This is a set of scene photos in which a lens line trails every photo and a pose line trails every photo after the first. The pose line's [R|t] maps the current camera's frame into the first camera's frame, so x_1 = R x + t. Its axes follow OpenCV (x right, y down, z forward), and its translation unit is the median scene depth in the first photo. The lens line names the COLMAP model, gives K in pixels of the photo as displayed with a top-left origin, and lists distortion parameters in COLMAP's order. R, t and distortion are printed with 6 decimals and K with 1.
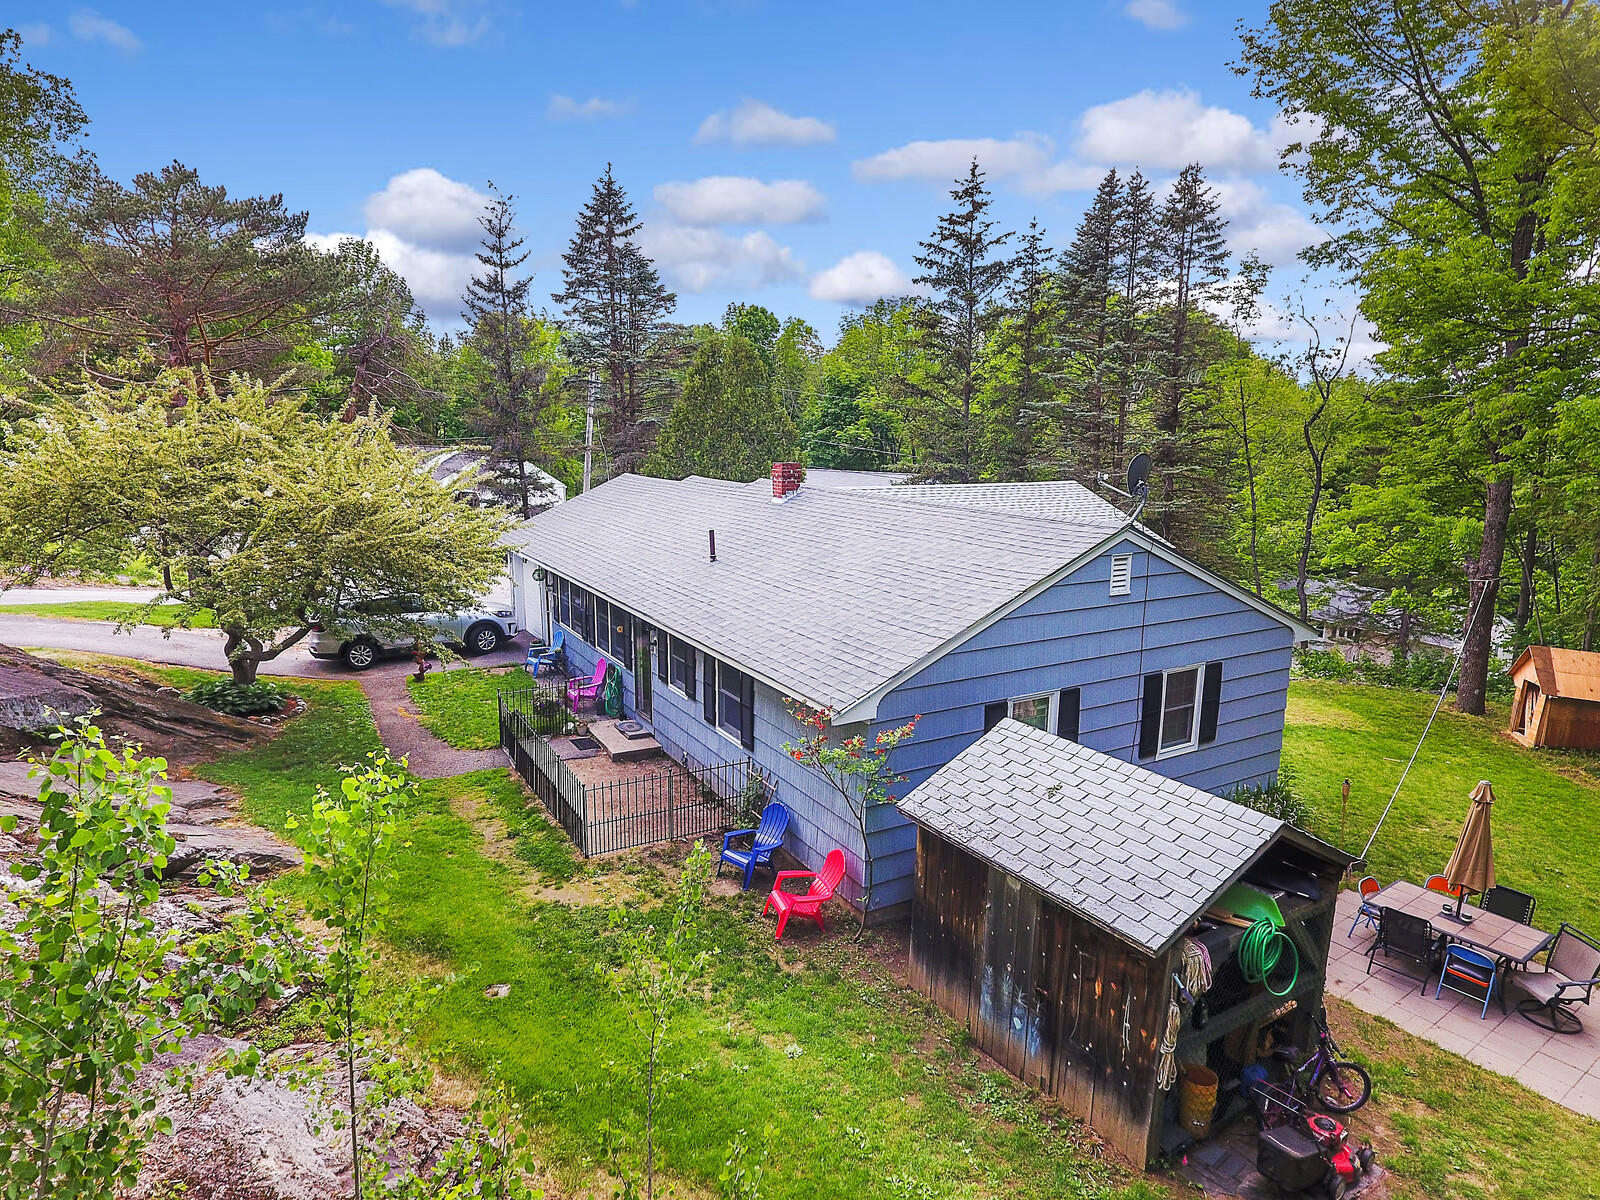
lens RADIAL K [[909.3, 0, 795.9], [0, 909.3, 627.0], [0, 0, 1]] dist [-0.006724, -0.000236]
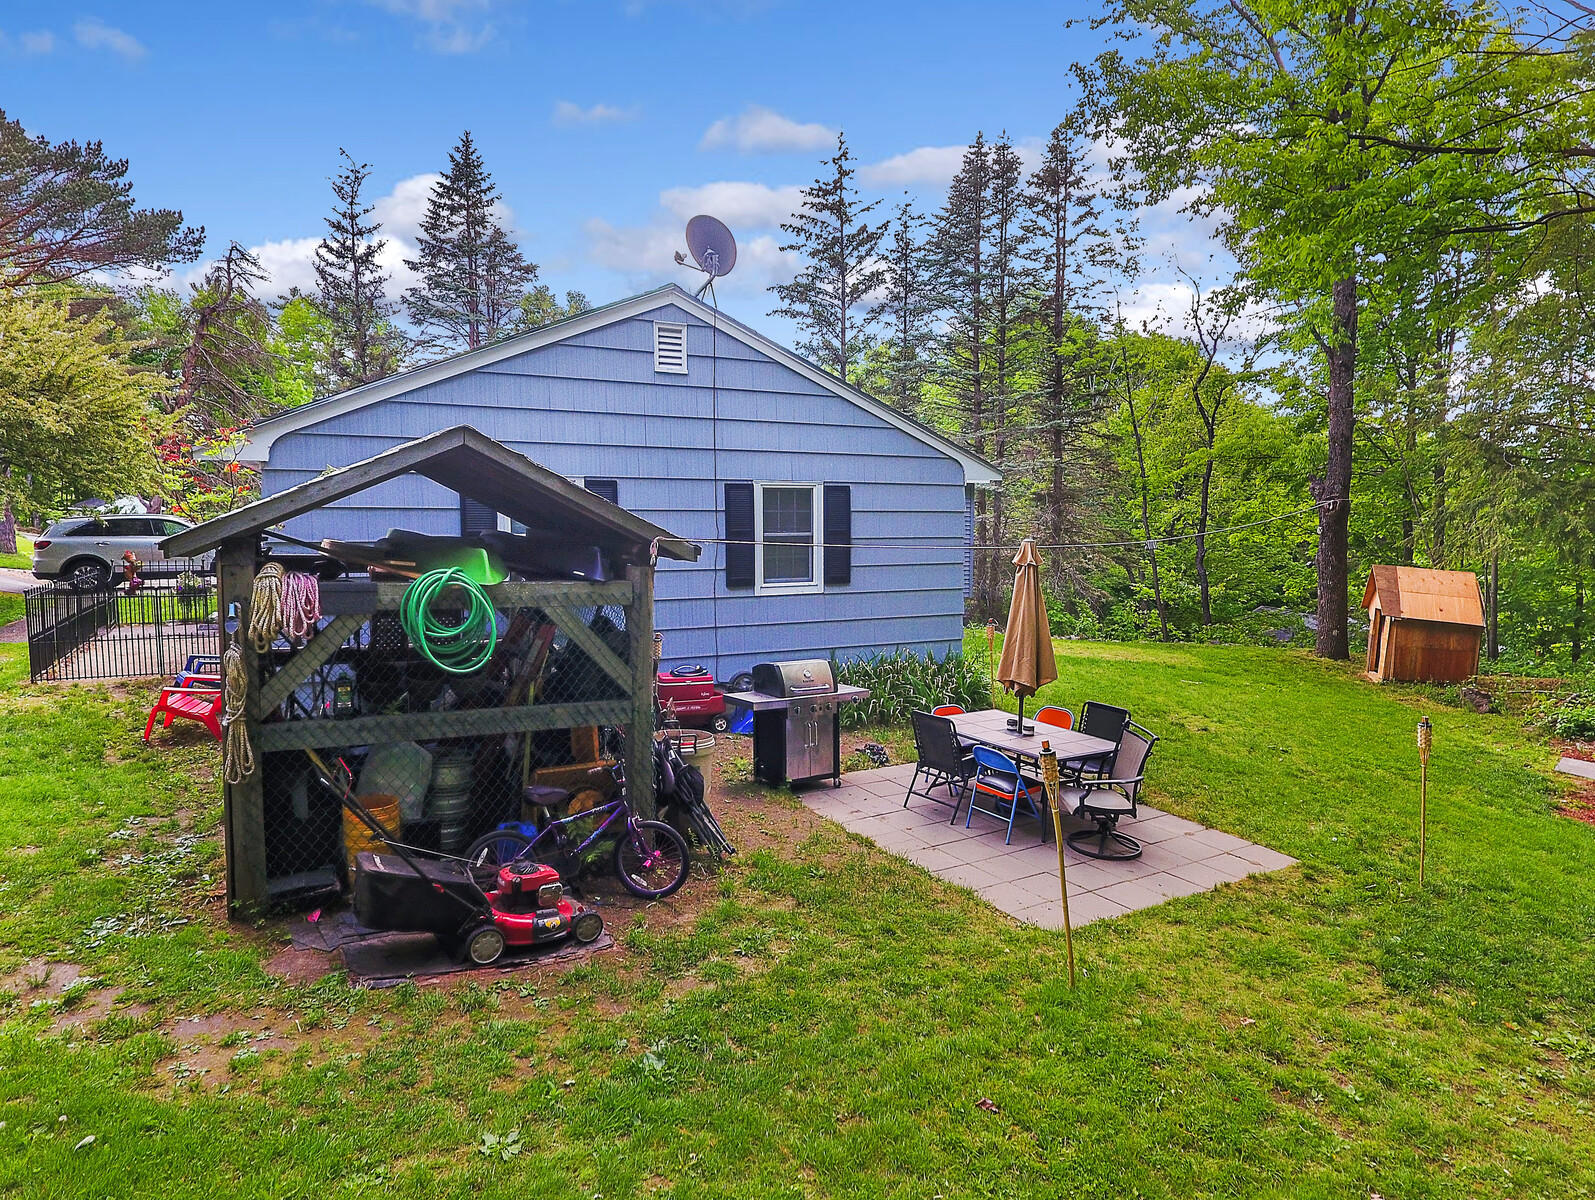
lens RADIAL K [[922.7, 0, 802.1], [0, 922.7, 592.3], [0, 0, 1]] dist [-0.001548, 0.000939]
pose [[0.998961, 0.005136, -0.045293, 0.333510], [-0.010743, 0.992169, -0.124440, 0.173281], [0.044299, 0.124797, 0.991193, 0.123825]]
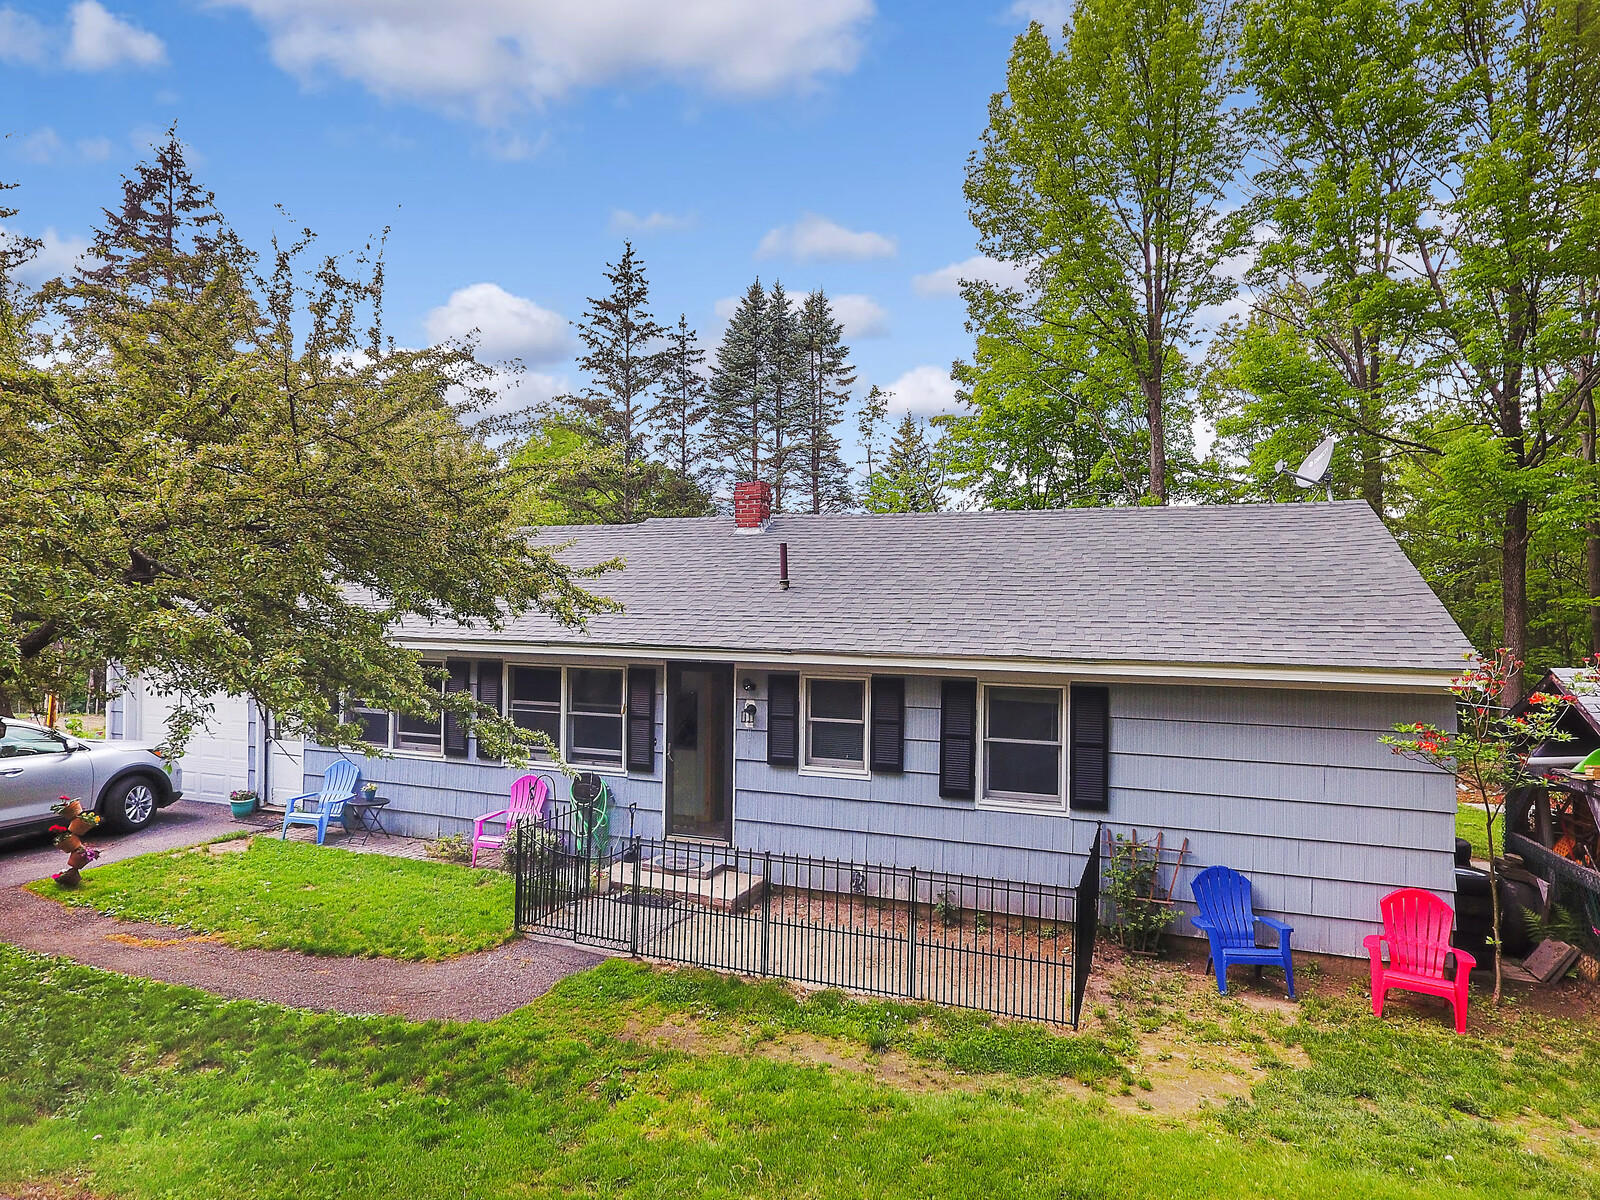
lens RADIAL K [[925.6, 0, 804.6], [0, 925.6, 592.3], [0, 0, 1]] dist [-0.001548, 0.000939]
pose [[0.789253, 0.001083, 0.614067, -0.409807], [0.132421, 0.976170, -0.171921, 0.042595], [-0.599620, 0.217005, 0.770302, 0.361993]]
